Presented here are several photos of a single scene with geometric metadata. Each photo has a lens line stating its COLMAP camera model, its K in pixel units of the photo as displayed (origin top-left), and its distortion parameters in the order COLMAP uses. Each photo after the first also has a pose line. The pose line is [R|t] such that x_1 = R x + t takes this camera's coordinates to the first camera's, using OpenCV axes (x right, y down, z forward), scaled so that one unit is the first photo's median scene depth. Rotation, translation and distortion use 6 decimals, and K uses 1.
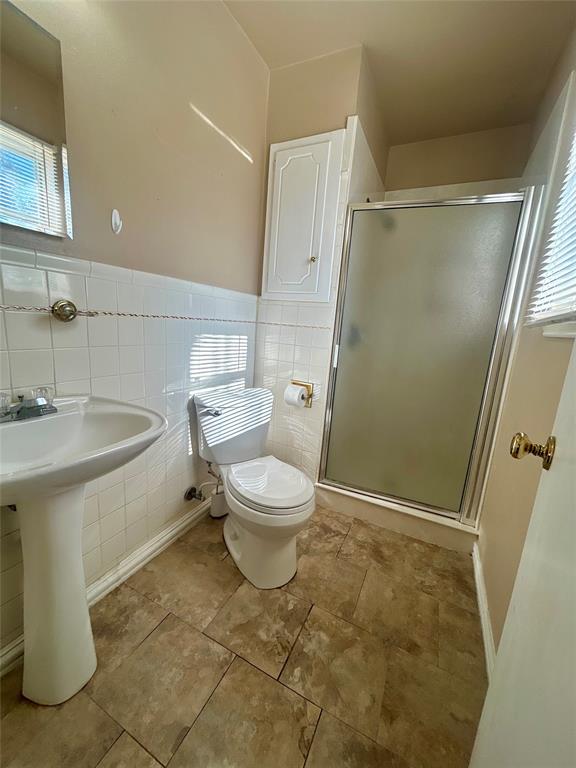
lens RADIAL K [[307.6, 0, 287.8], [0, 307.6, 384.9], [0, 0, 1]] dist [-0.002070, 0.000734]
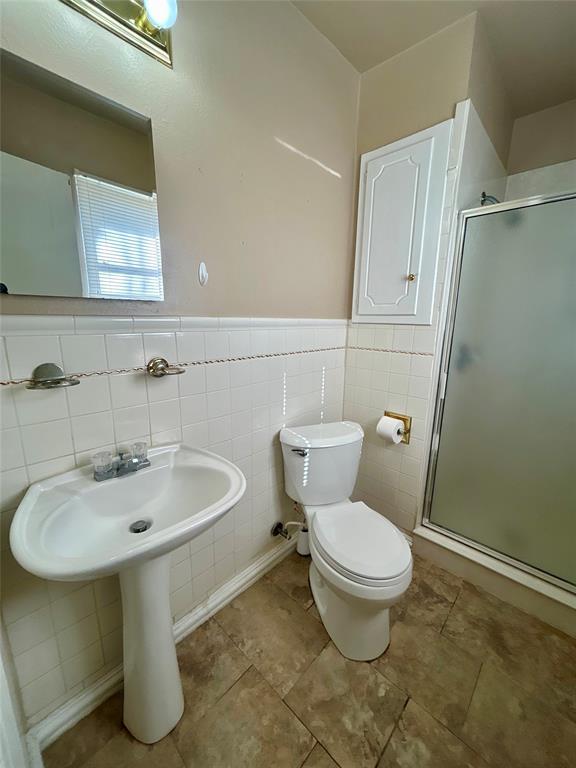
lens RADIAL K [[307.6, 0, 288.2], [0, 307.6, 383.6], [0, 0, 1]] dist [-0.002070, 0.000734]
pose [[0.953823, 0.002048, -0.300361, 0.014797], [-0.002582, 0.999996, -0.001379, -0.131063], [0.300357, 0.002091, 0.953825, 0.087433]]
